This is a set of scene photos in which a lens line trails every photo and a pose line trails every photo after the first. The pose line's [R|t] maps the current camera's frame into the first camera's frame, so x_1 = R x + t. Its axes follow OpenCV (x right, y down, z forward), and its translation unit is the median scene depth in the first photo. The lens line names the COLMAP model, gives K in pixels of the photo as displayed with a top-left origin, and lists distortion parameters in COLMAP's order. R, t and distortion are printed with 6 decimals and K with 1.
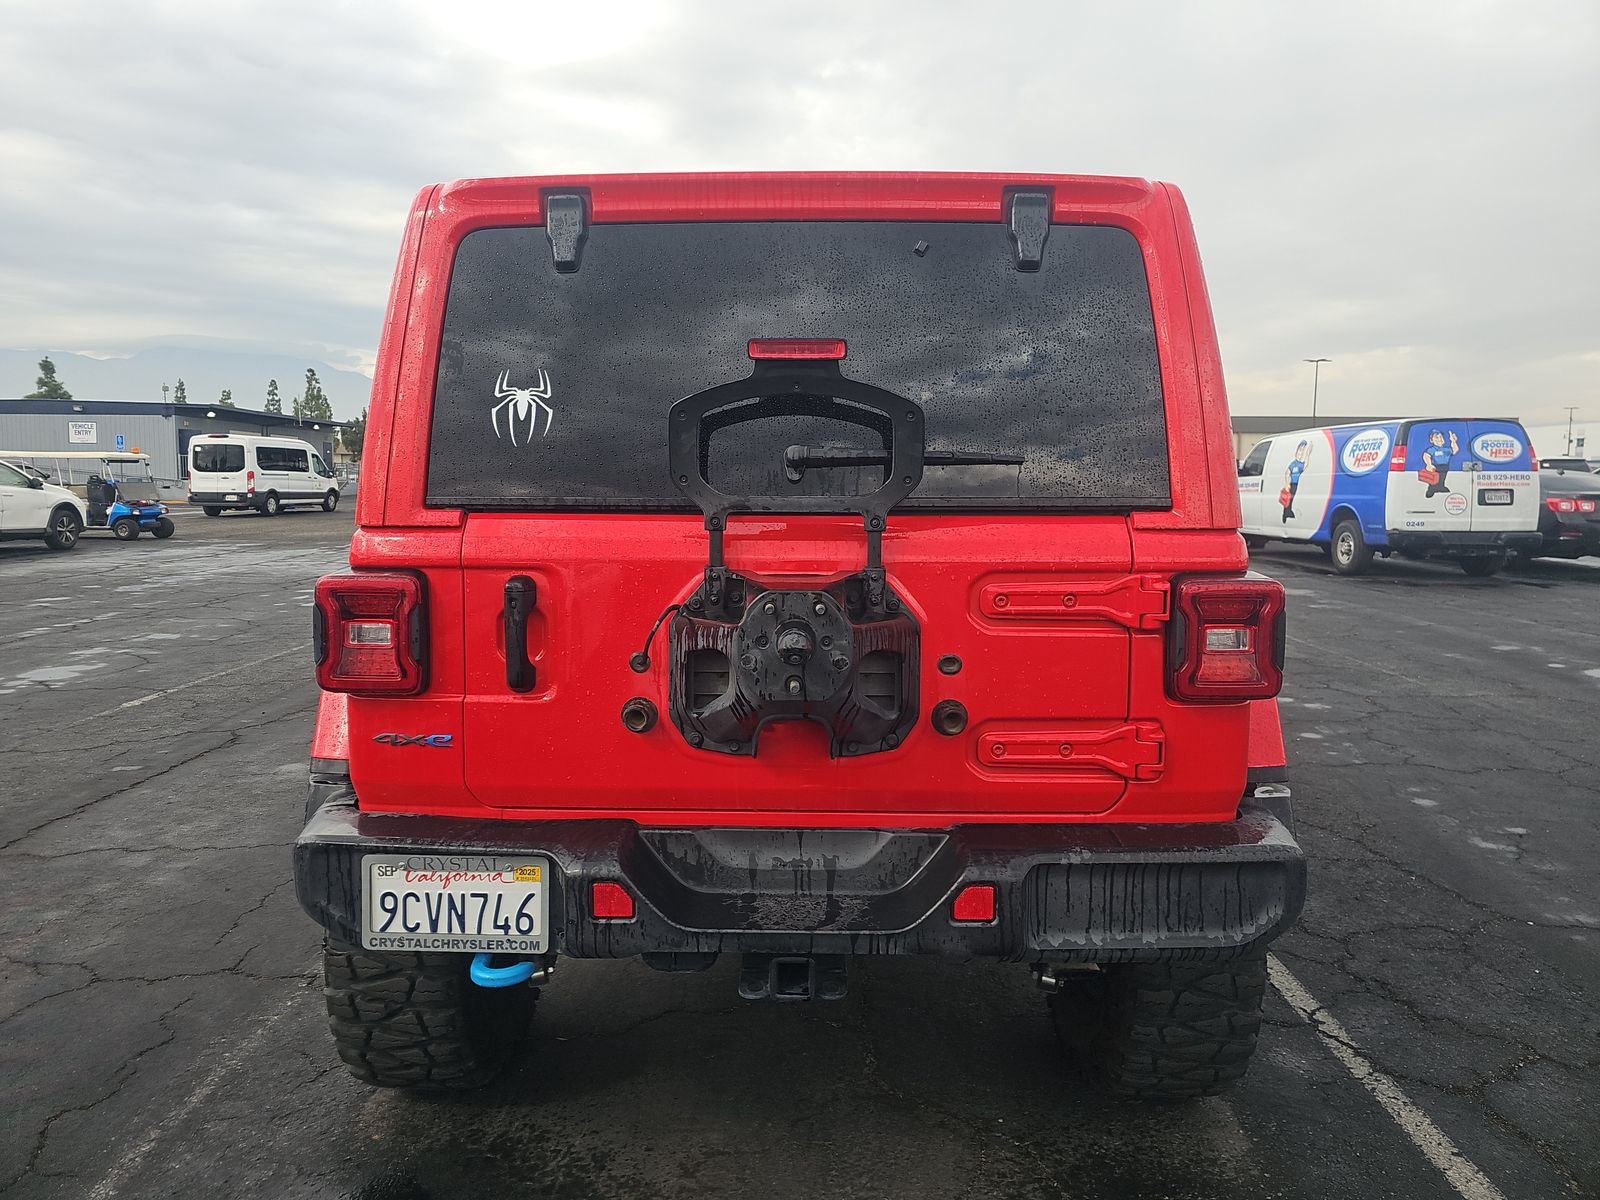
lens RADIAL K [[1051.3, 0, 800.0], [0, 1051.3, 600.0], [0, 0, 1]] dist [0.007901, -0.001296]
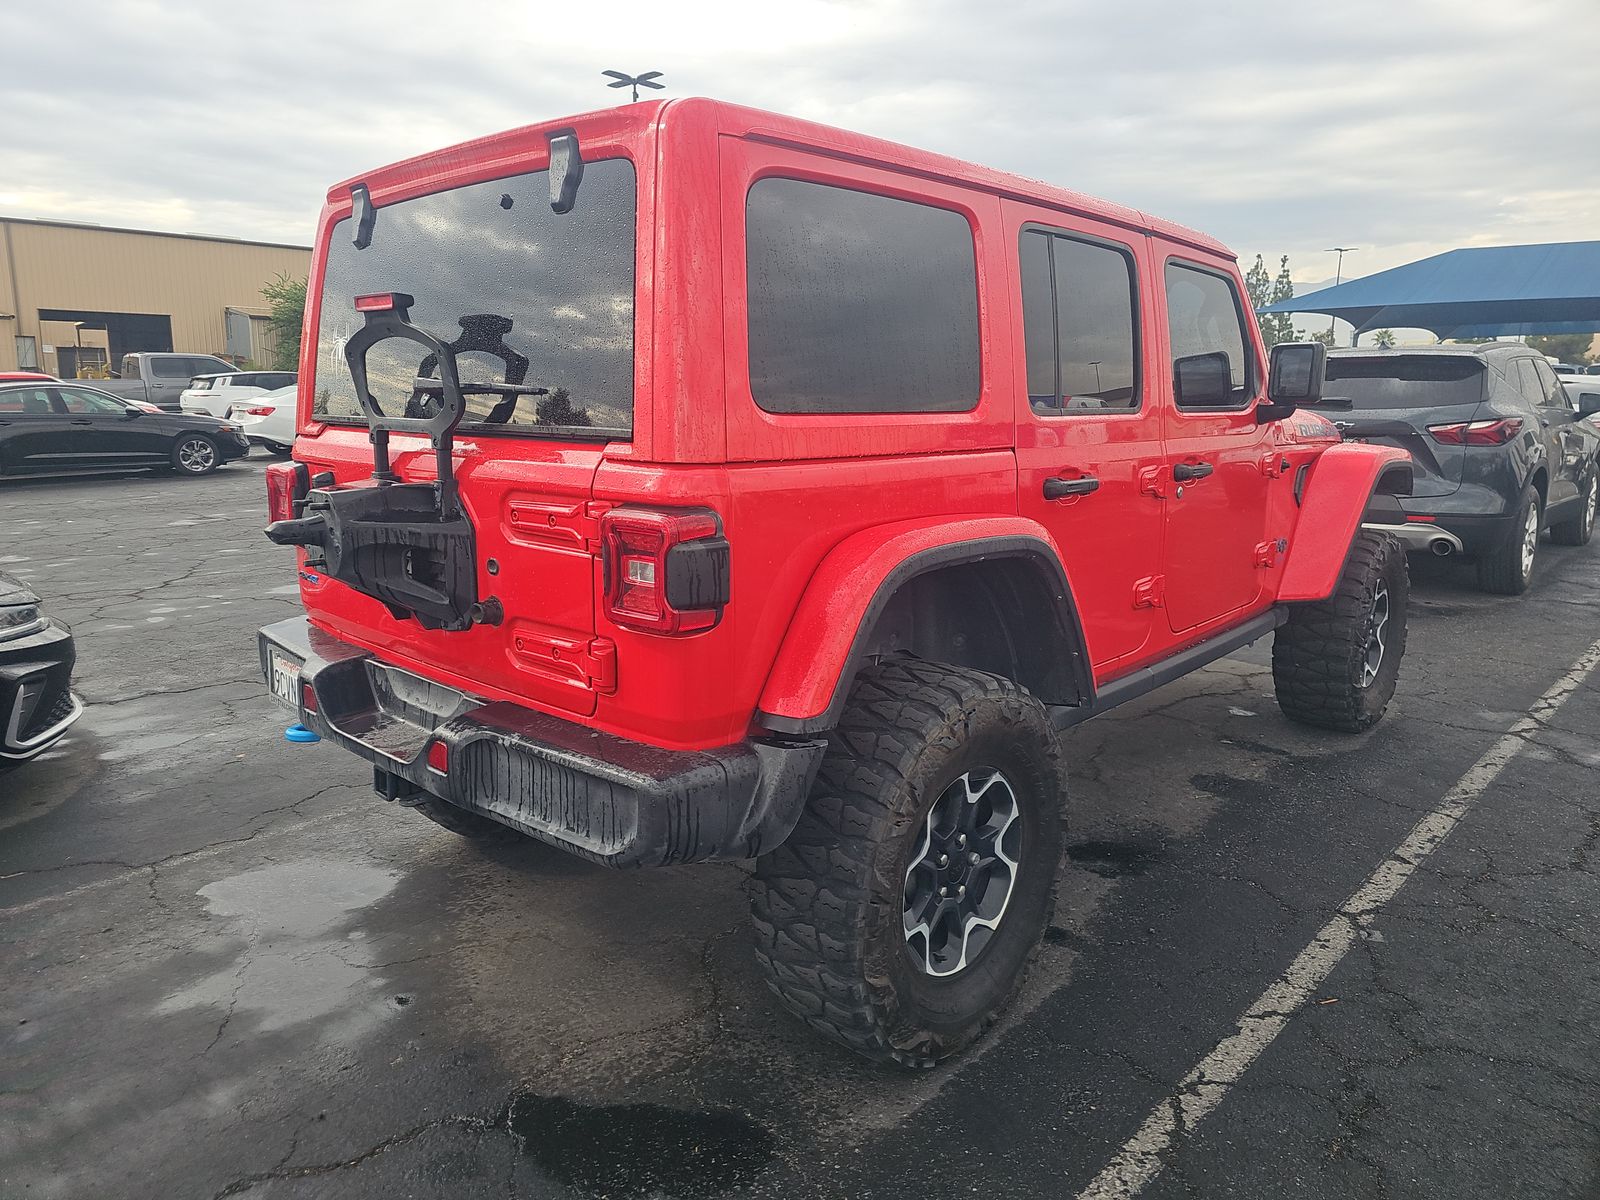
lens RADIAL K [[1059.5, 0, 803.7], [0, 1059.5, 616.3], [0, 0, 1]] dist [0.059718, -0.046974]
pose [[0.745844, 0.140280, -0.651183, 1.196630], [-0.076543, 0.989147, 0.125415, -0.059810], [0.661709, -0.043696, 0.748487, 0.328789]]
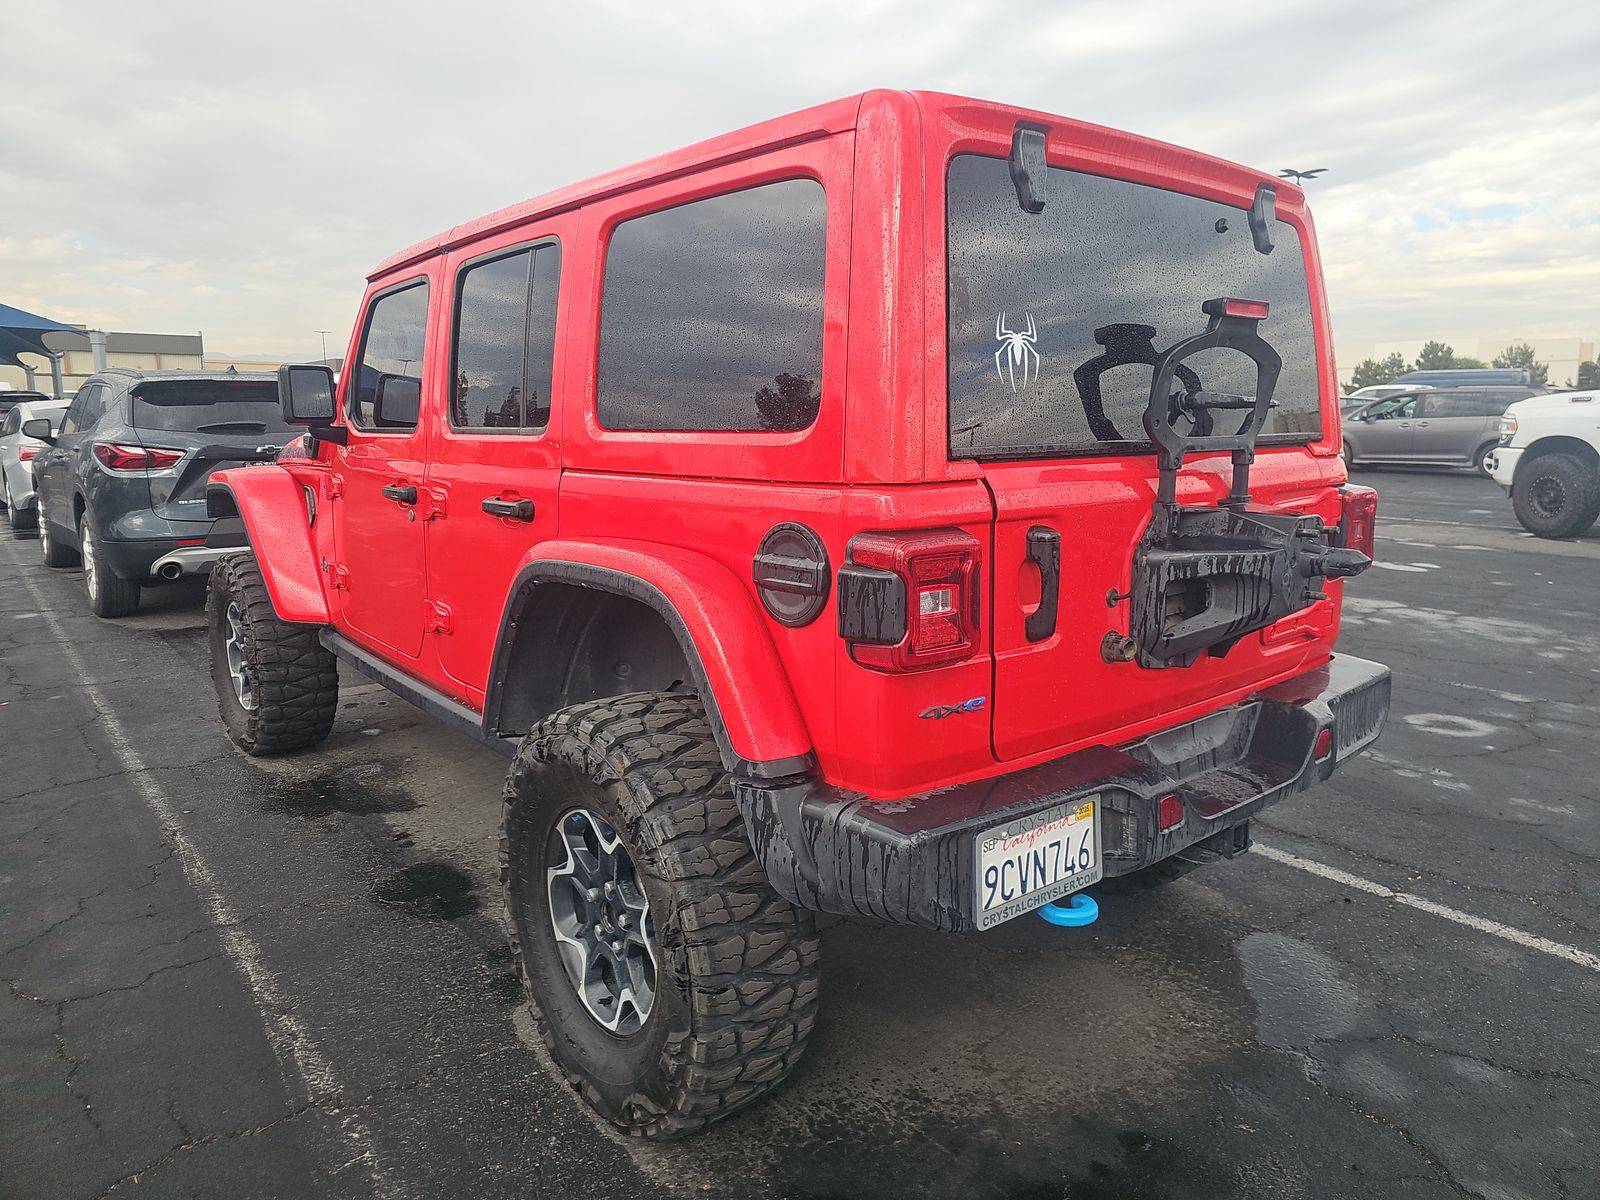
lens RADIAL K [[1051.3, 0, 800.0], [0, 1051.3, 600.0], [0, 0, 1]] dist [0.007901, -0.001296]
pose [[0.773843, -0.123056, 0.621309, -1.065474], [0.078041, 0.991995, 0.099273, -0.068577], [-0.628551, -0.028334, 0.777252, 0.368364]]
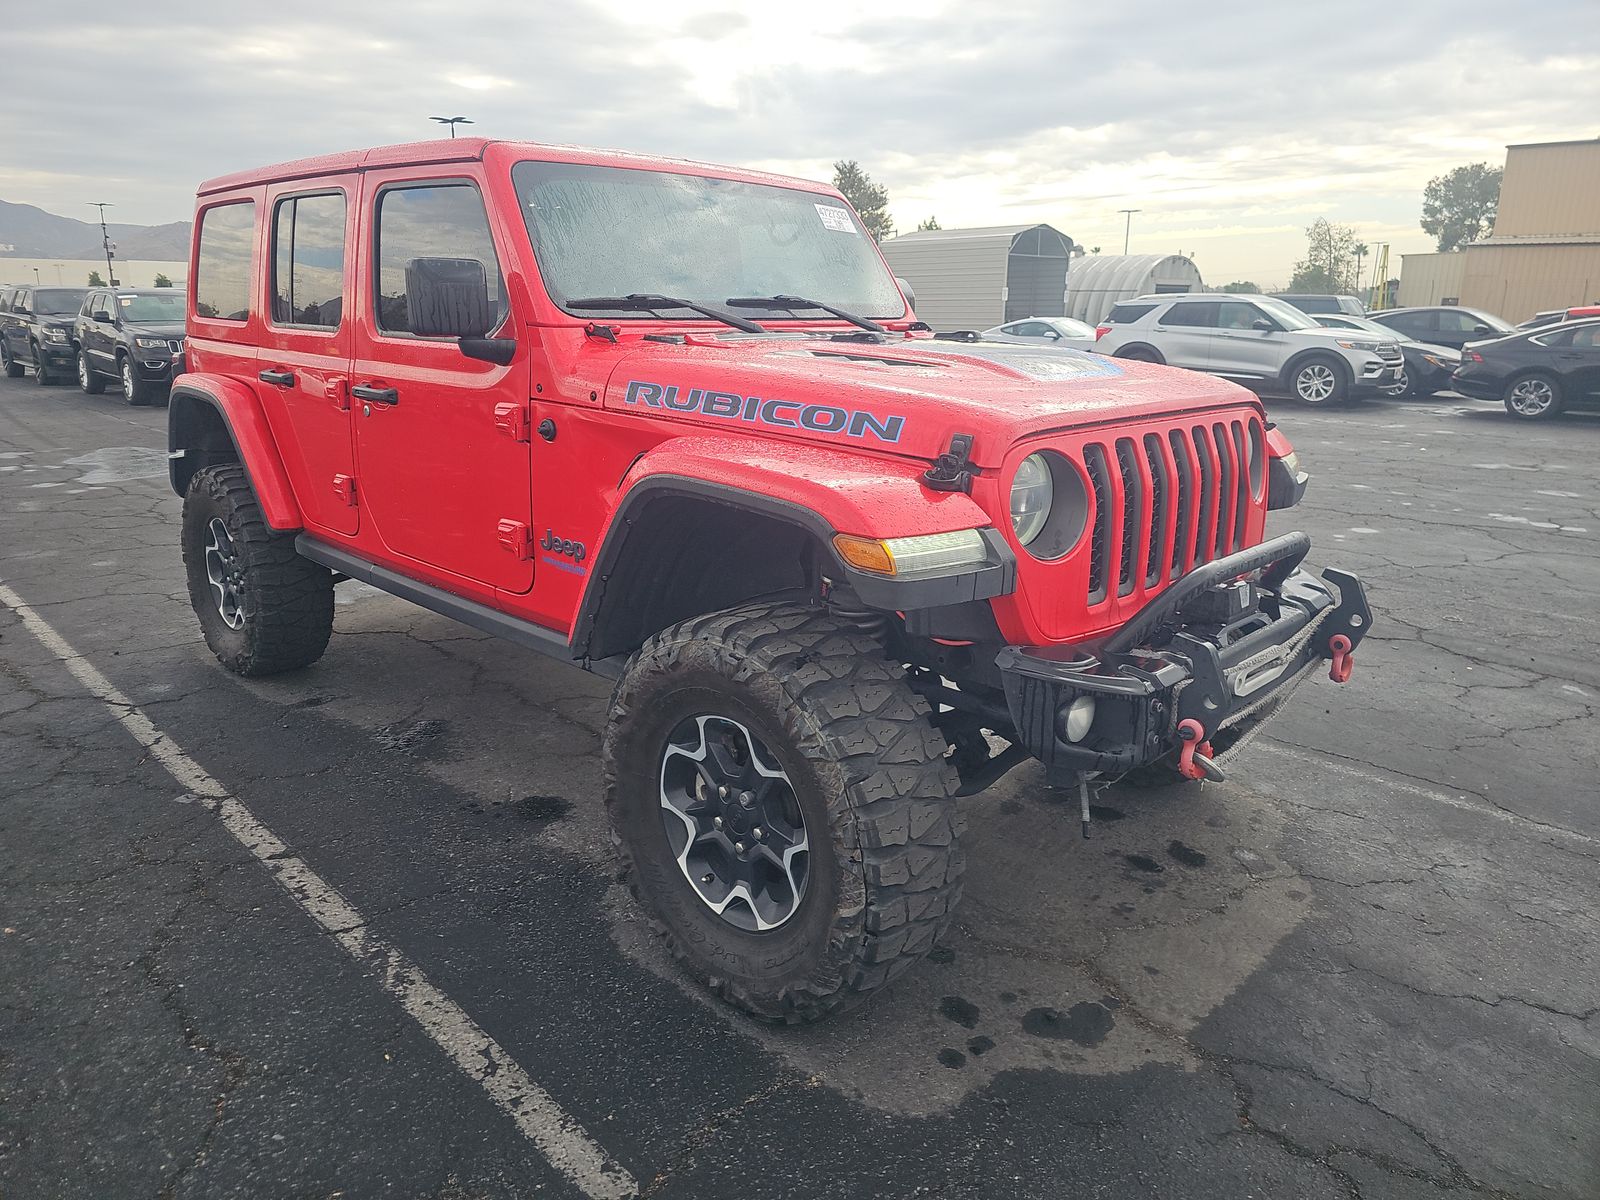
lens RADIAL K [[1042.6, 0, 800.0], [0, 1042.6, 600.0], [0, 0, 1]] dist [0.036447, 0.001026]
pose [[-0.694730, 0.185894, -0.694833, 1.331809], [-0.093157, 0.934634, 0.343193, -0.534673], [0.713212, 0.303156, -0.632001, 4.061119]]
